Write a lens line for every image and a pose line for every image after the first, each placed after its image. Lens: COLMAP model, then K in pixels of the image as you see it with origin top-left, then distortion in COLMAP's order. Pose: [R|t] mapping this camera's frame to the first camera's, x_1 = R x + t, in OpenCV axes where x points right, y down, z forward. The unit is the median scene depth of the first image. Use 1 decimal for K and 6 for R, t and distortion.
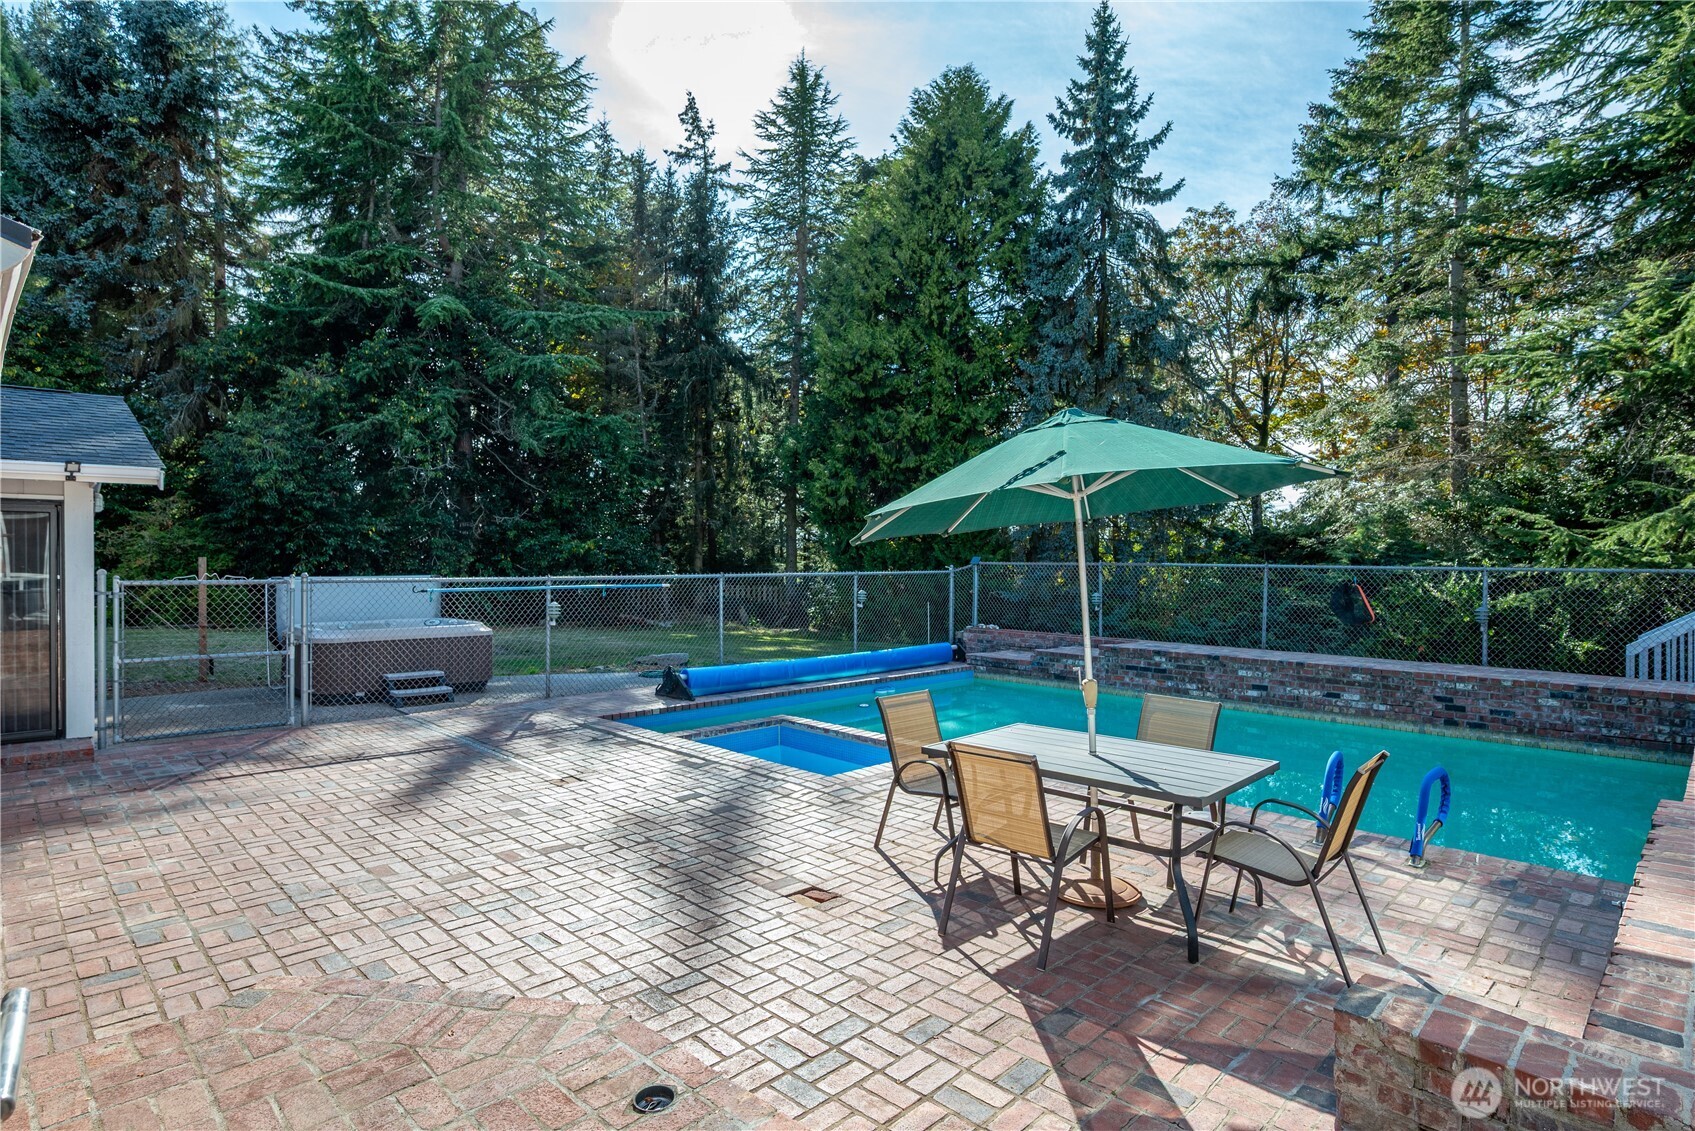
lens RADIAL K [[874.2, 0, 849.3], [0, 874.2, 566.5], [0, 0, 1]] dist [0.003110, -0.001285]
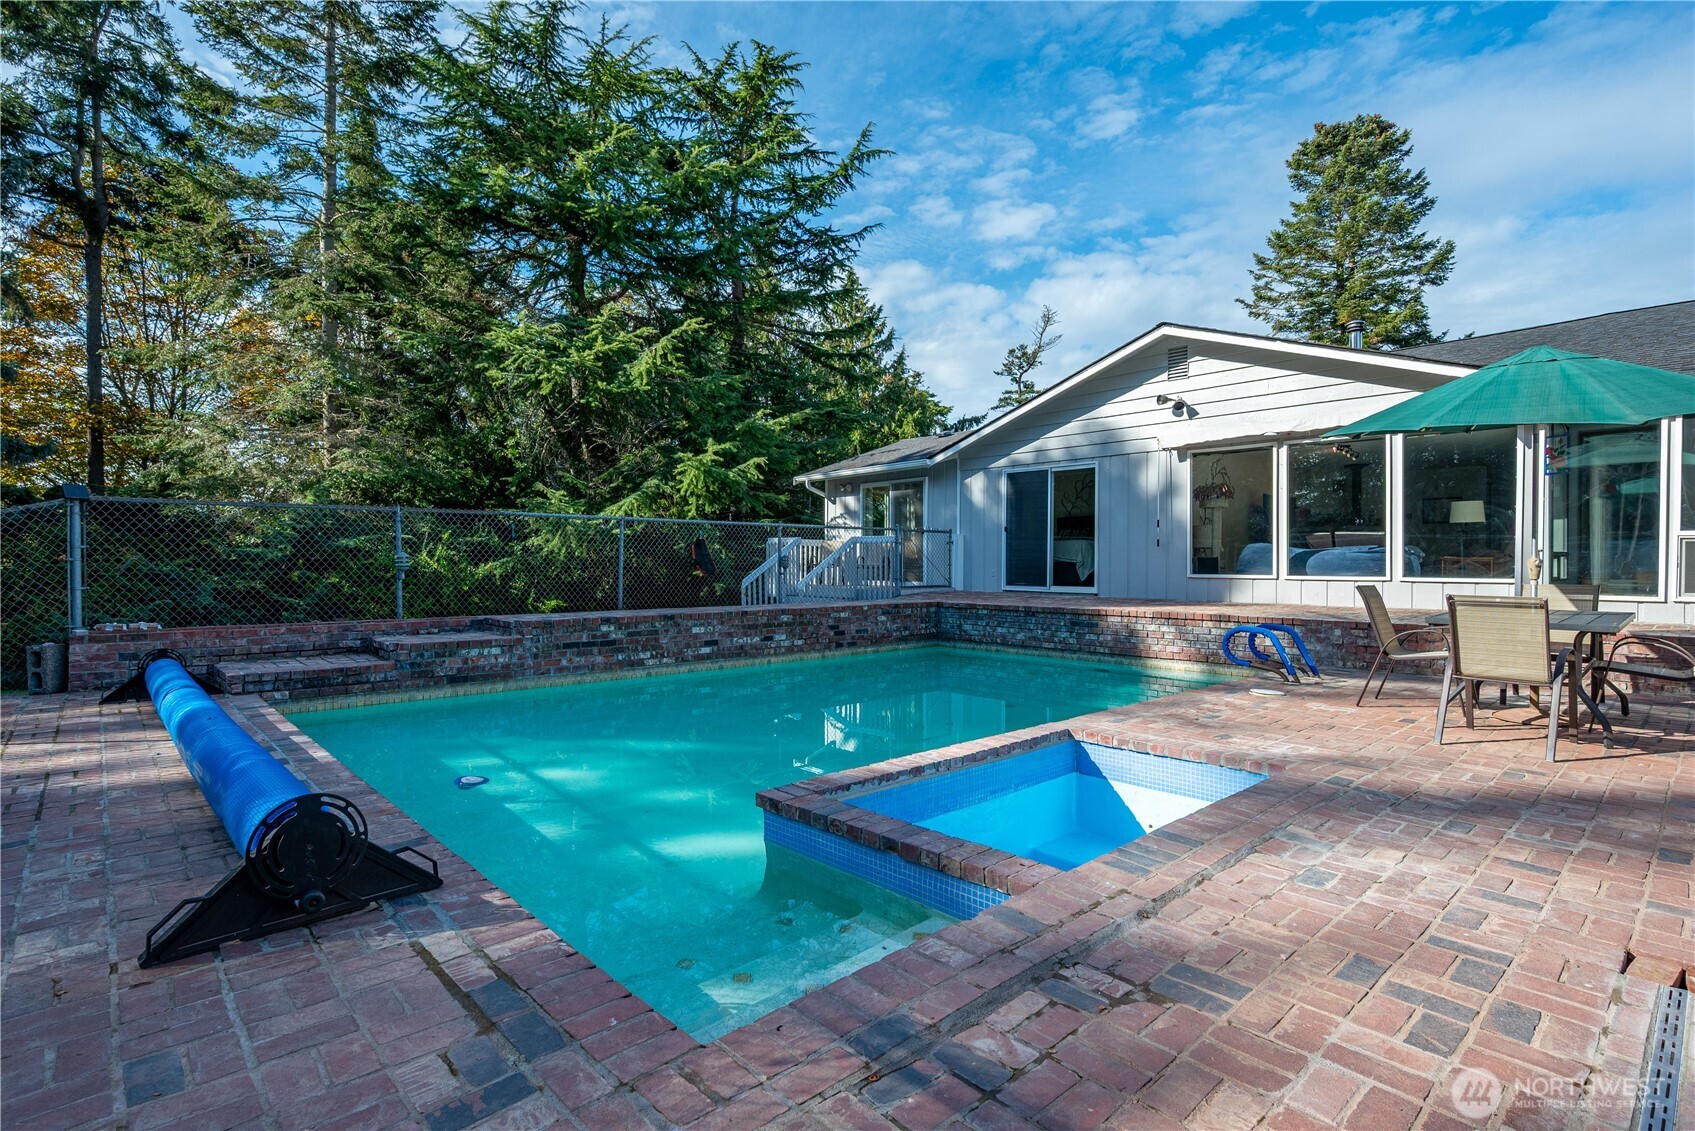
lens RADIAL K [[837.0, 0, 848.5], [0, 837.0, 565.8], [0, 0, 1]] dist [0.001247, 0.000142]
pose [[0.042430, -0.012856, 0.999017, -0.442290], [0.007638, 0.999892, 0.012543, 0.046543], [-0.999070, 0.007098, 0.042523, 0.842427]]
